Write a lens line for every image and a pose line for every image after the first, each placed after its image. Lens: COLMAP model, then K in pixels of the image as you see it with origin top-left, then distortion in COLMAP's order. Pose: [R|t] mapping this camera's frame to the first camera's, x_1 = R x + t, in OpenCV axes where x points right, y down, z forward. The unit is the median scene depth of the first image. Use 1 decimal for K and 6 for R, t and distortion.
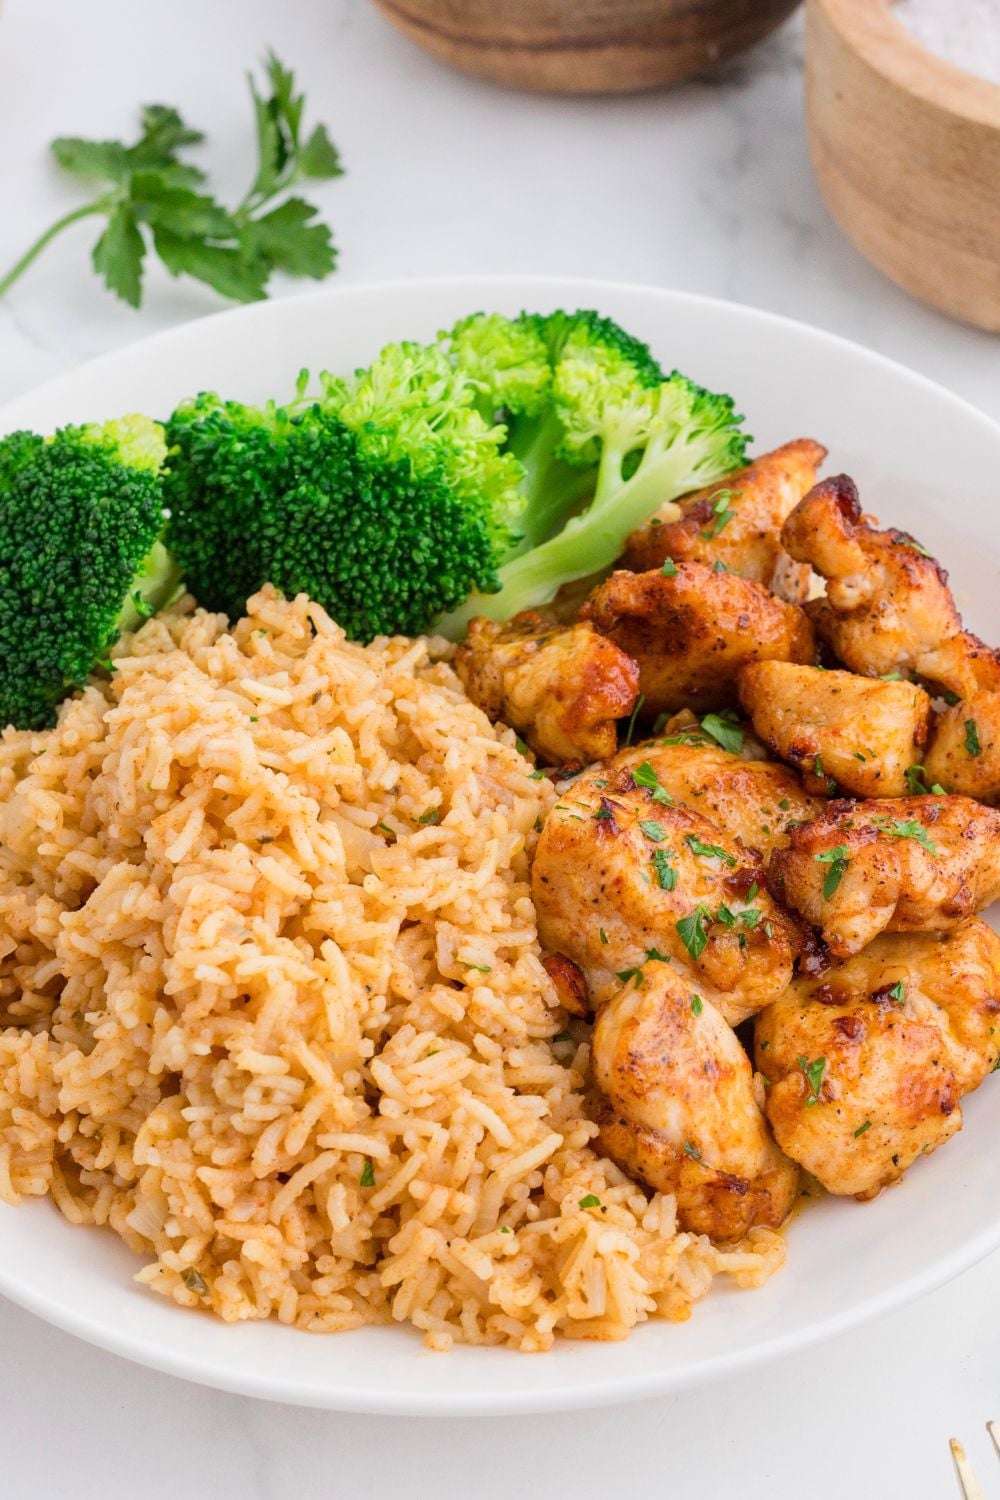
lens RADIAL K [[3743.1, 0, 477.9], [0, 3743.1, 747.3], [0, 0, 1]] dist [-0.010307, 0.130915]
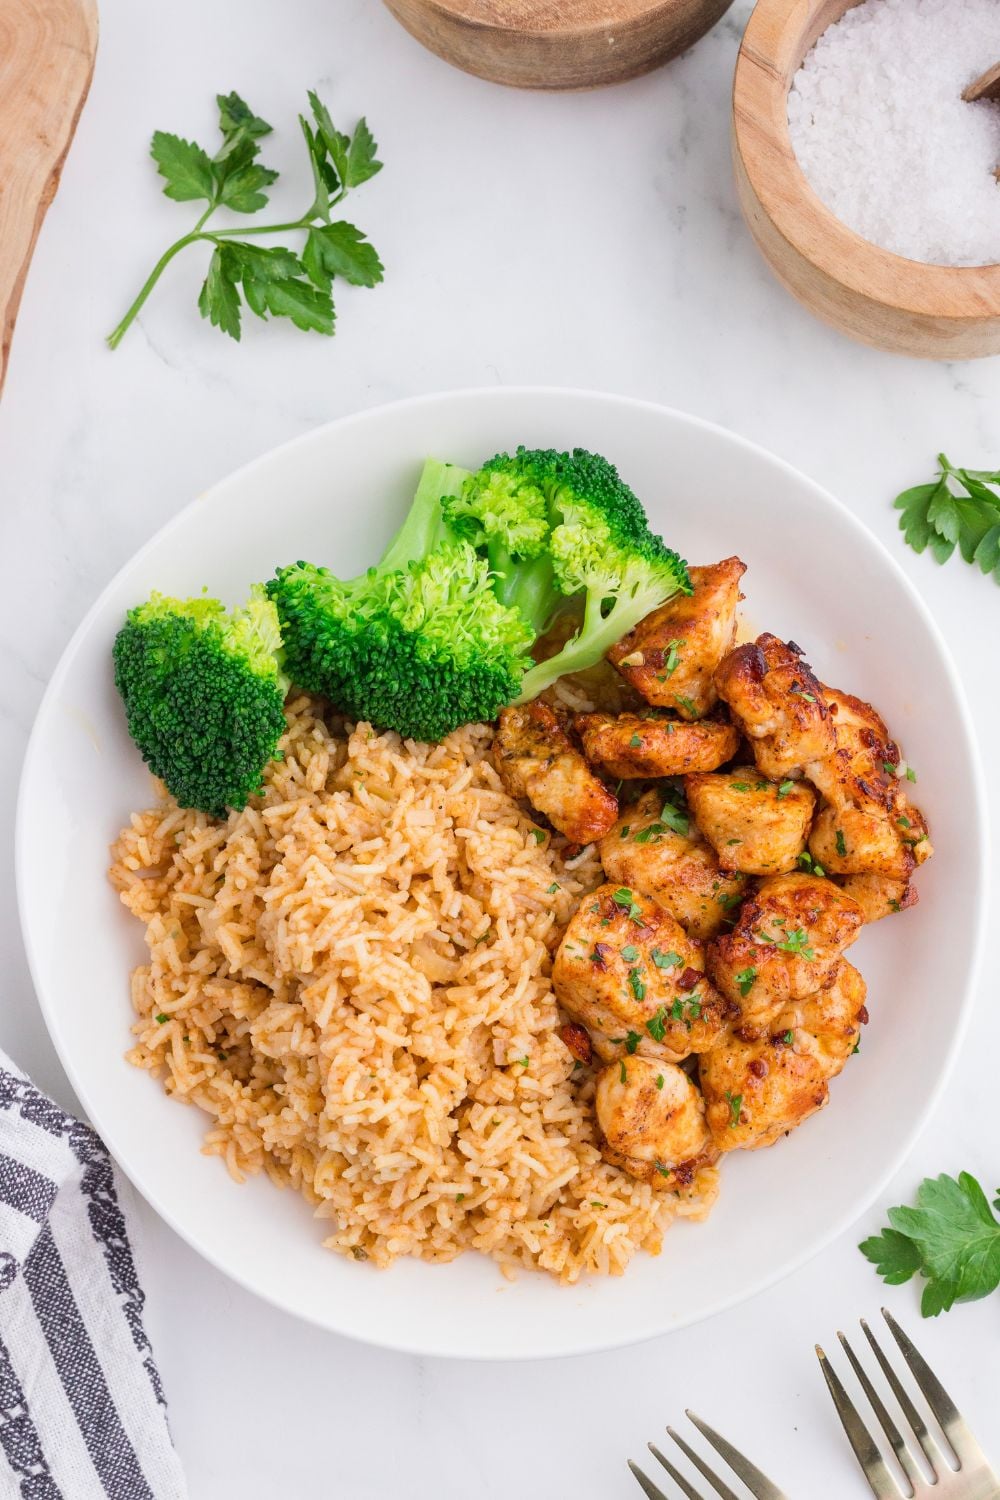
lens RADIAL K [[2968.0, 0, 585.7], [0, 2968.0, 750.0], [0, 0, 1]] dist [0.001304, -0.003215]
pose [[0.998756, -0.049844, -0.001702, 0.035040], [0.042097, 0.824242, 0.564671, -0.733098], [-0.026743, -0.564040, 0.825315, 0.043792]]
